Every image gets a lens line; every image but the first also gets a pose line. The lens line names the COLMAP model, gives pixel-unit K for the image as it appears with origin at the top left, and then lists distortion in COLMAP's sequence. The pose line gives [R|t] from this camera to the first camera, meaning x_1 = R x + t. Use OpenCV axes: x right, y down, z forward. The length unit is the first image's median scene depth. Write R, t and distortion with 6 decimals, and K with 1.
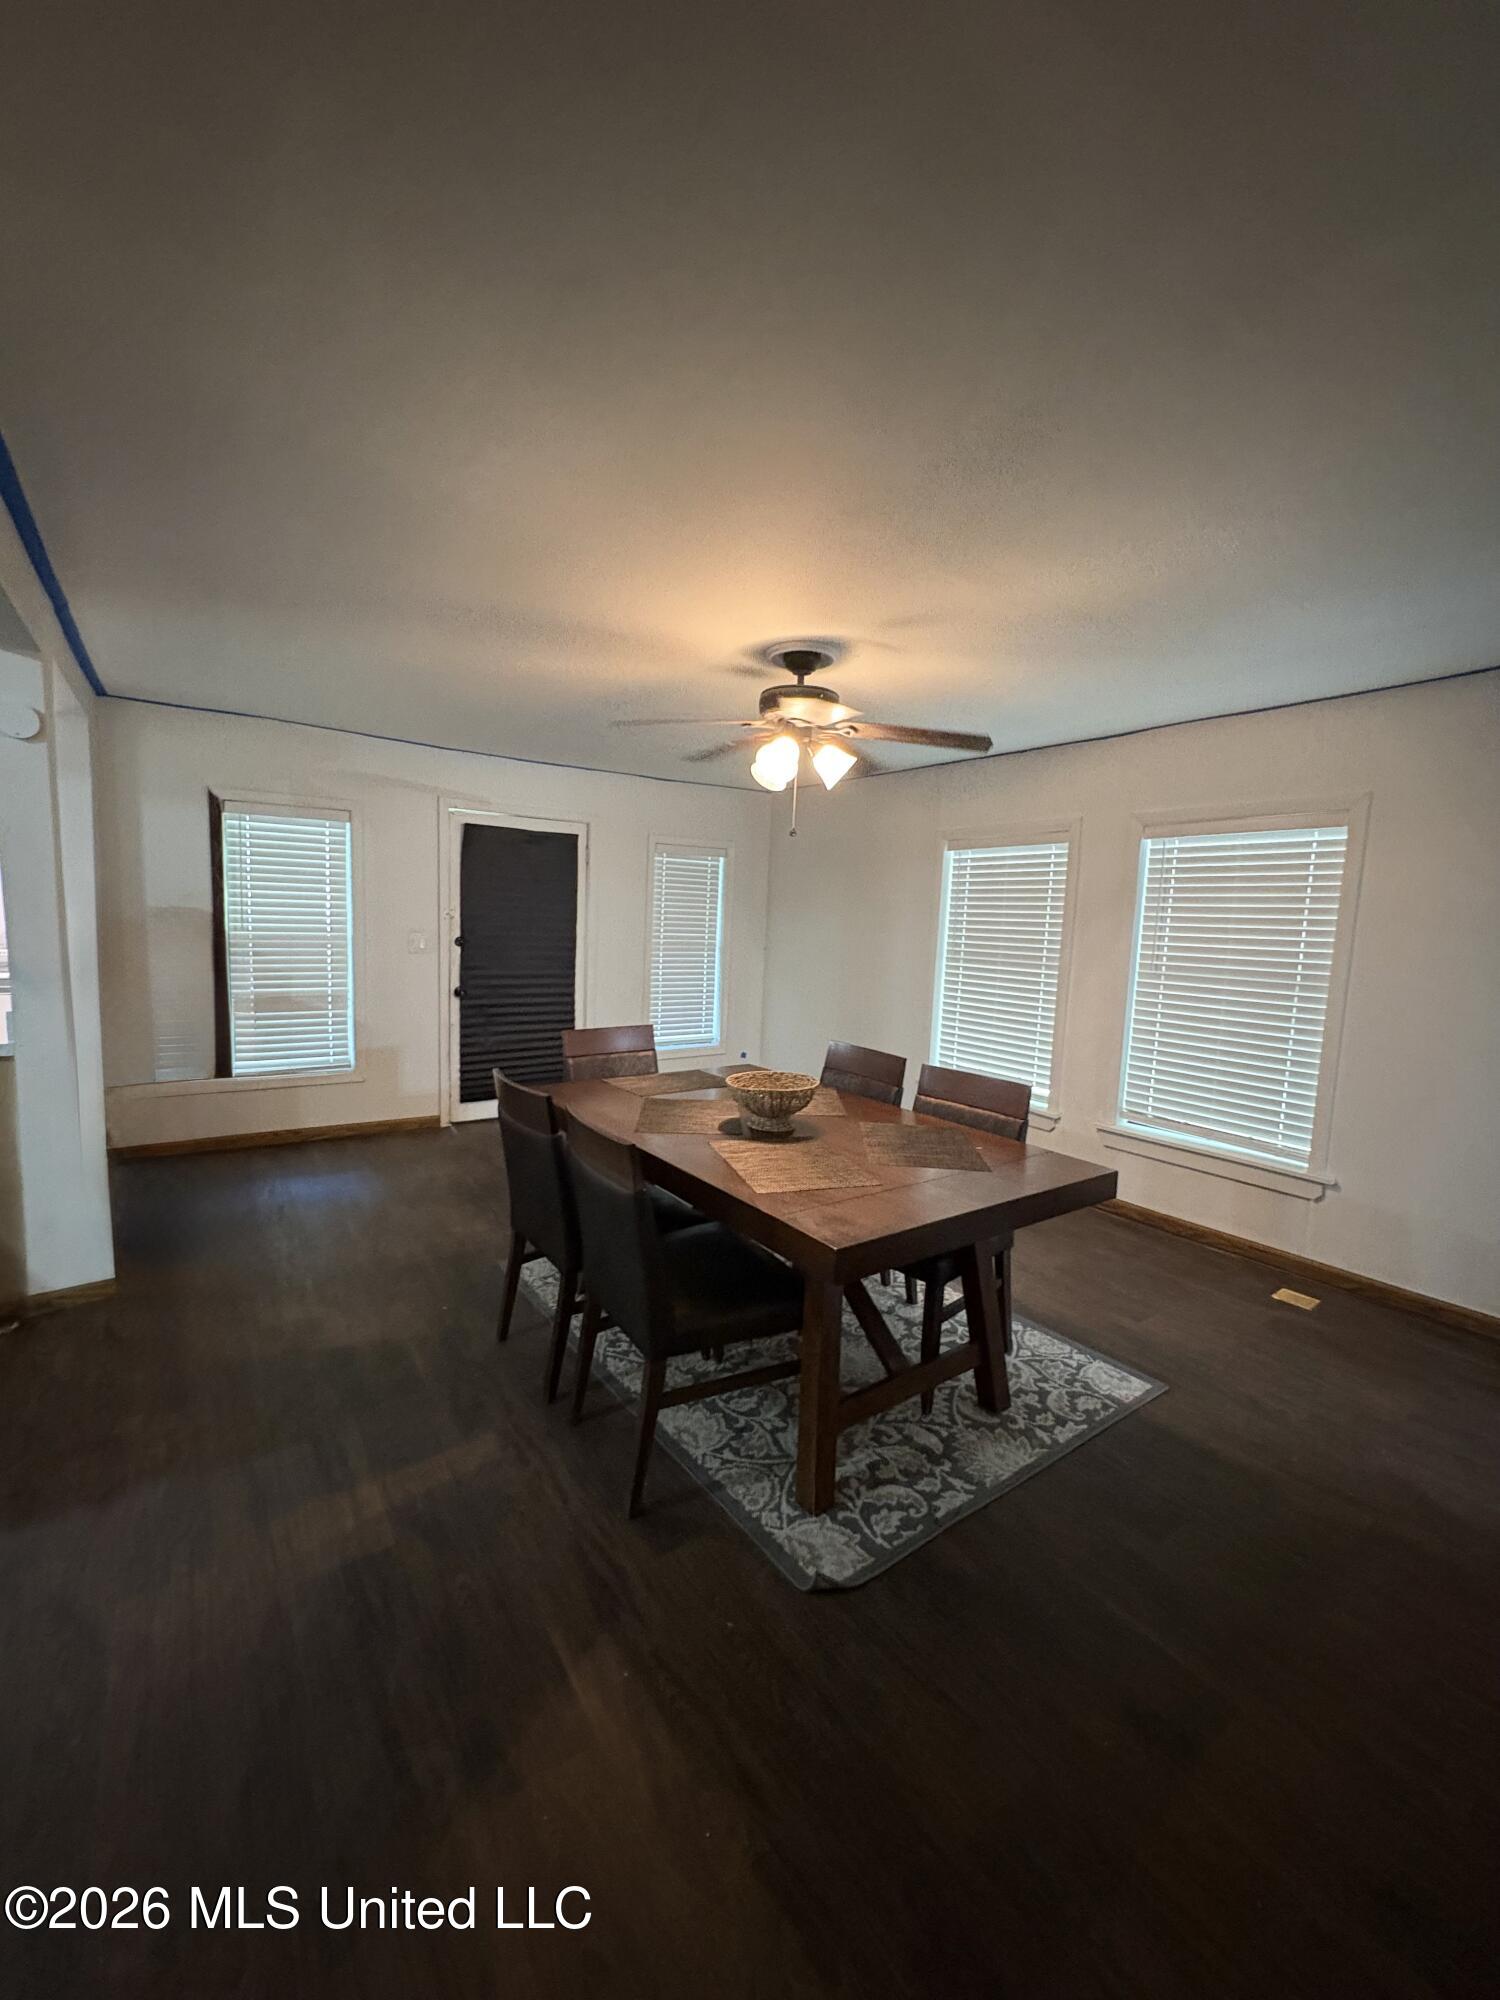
lens RADIAL K [[797.6, 0, 747.5], [0, 797.6, 1011.2], [0, 0, 1]] dist [-0.001222, -0.000035]
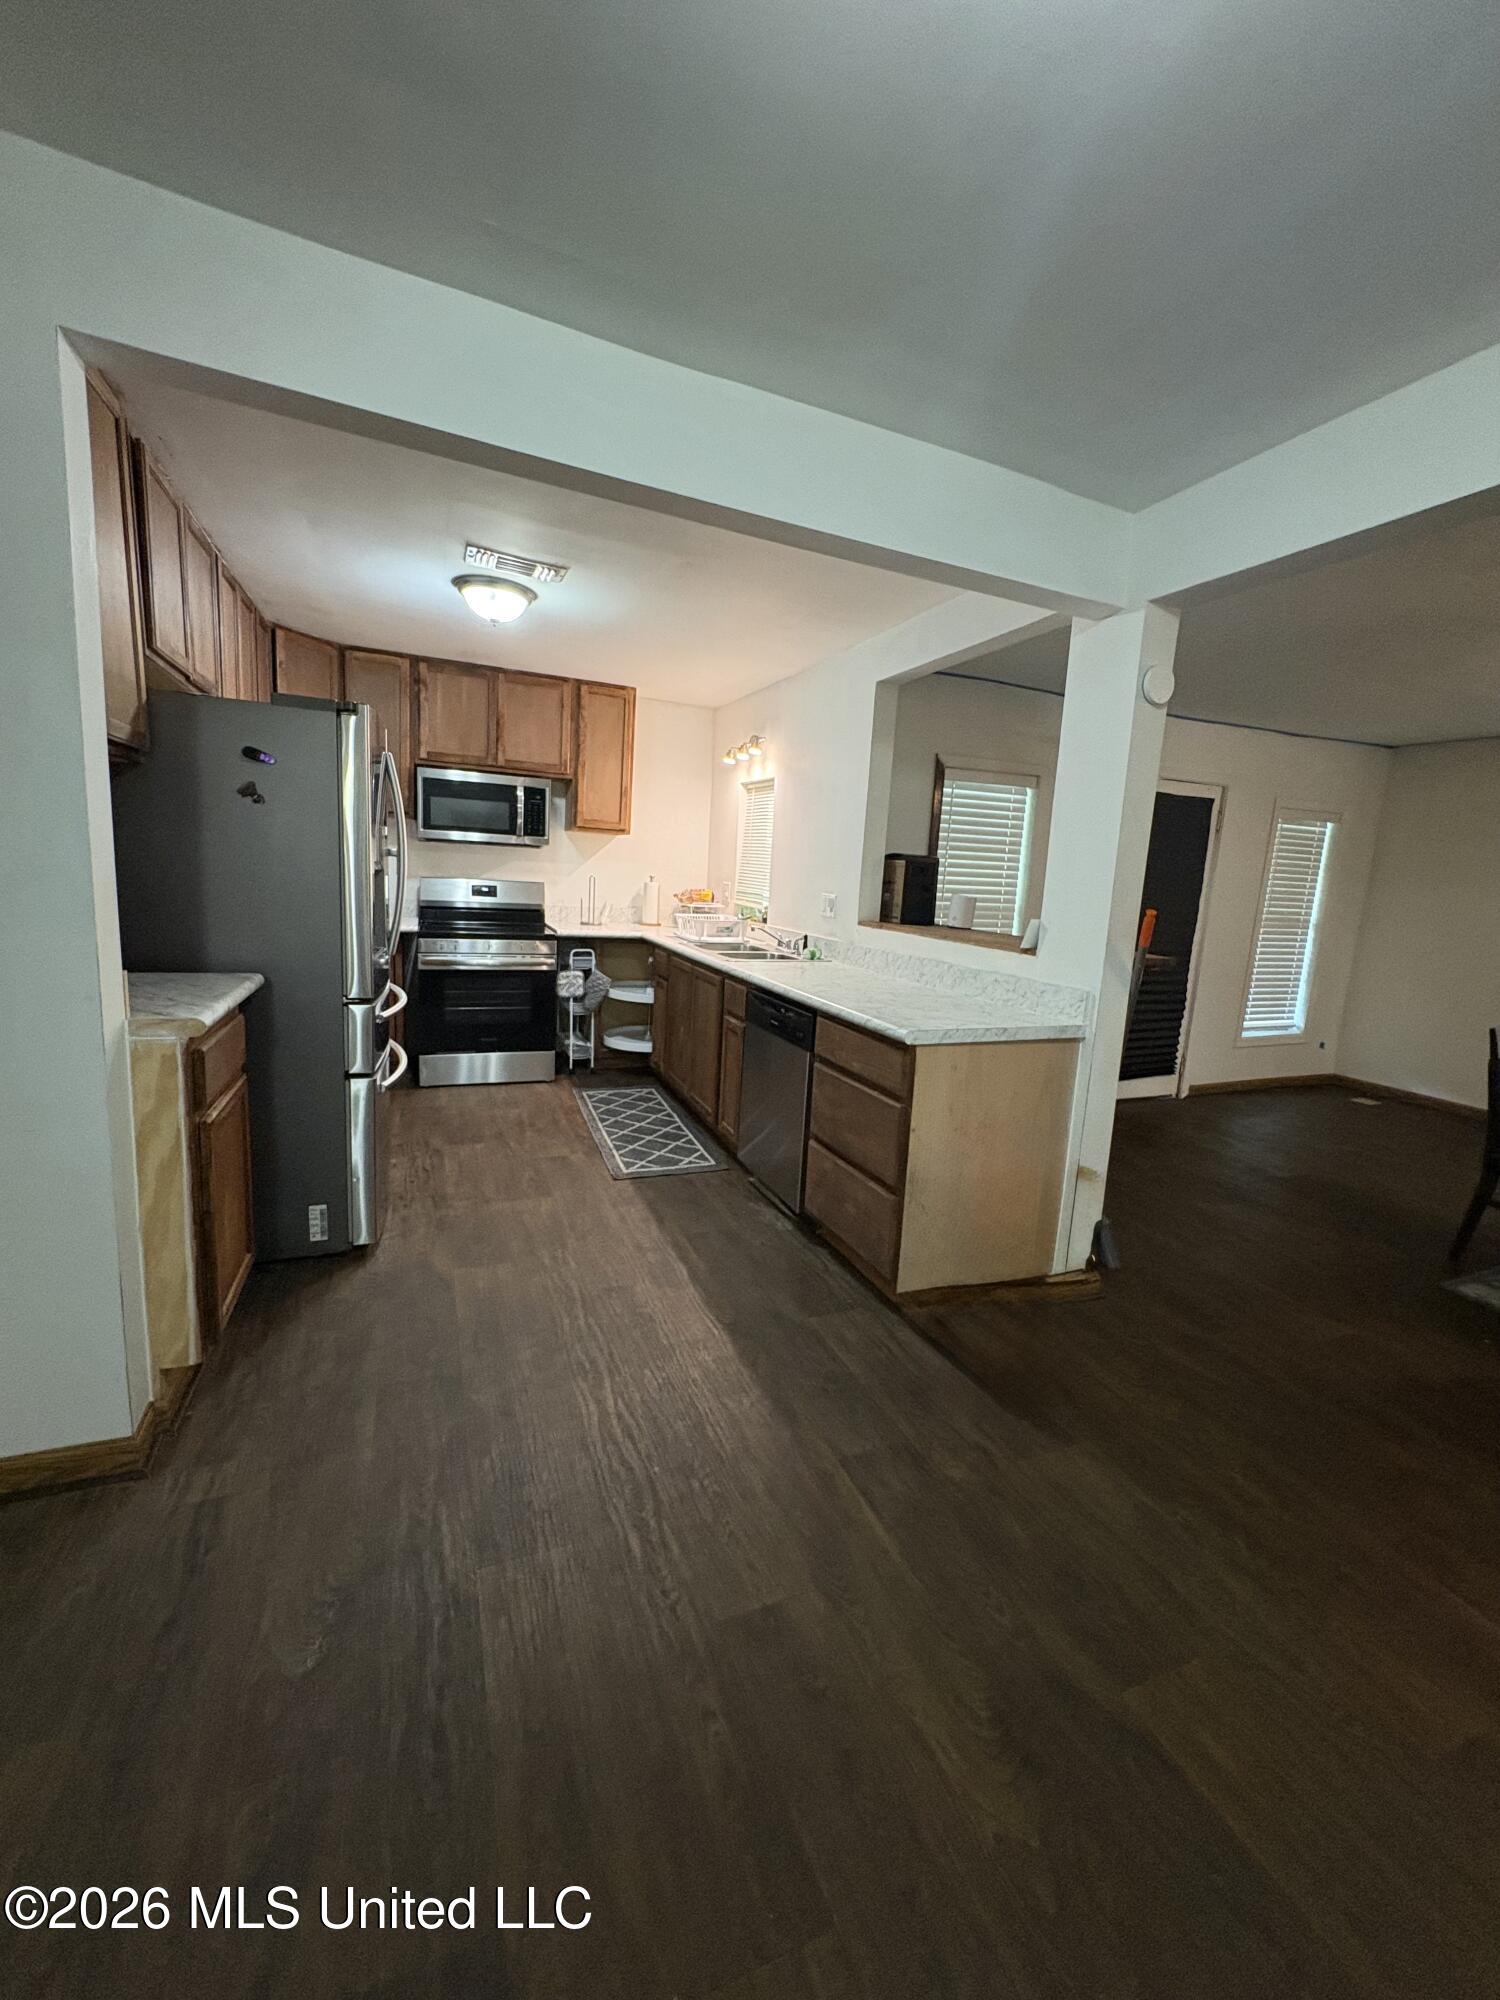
lens RADIAL K [[797.6, 0, 753.1], [0, 797.6, 992.8], [0, 0, 1]] dist [-0.001222, -0.000035]
pose [[0.977353, 0.039242, -0.207944, -0.530790], [-0.034835, 0.999085, 0.024813, -0.003739], [0.208727, -0.017007, 0.977826, -0.006142]]
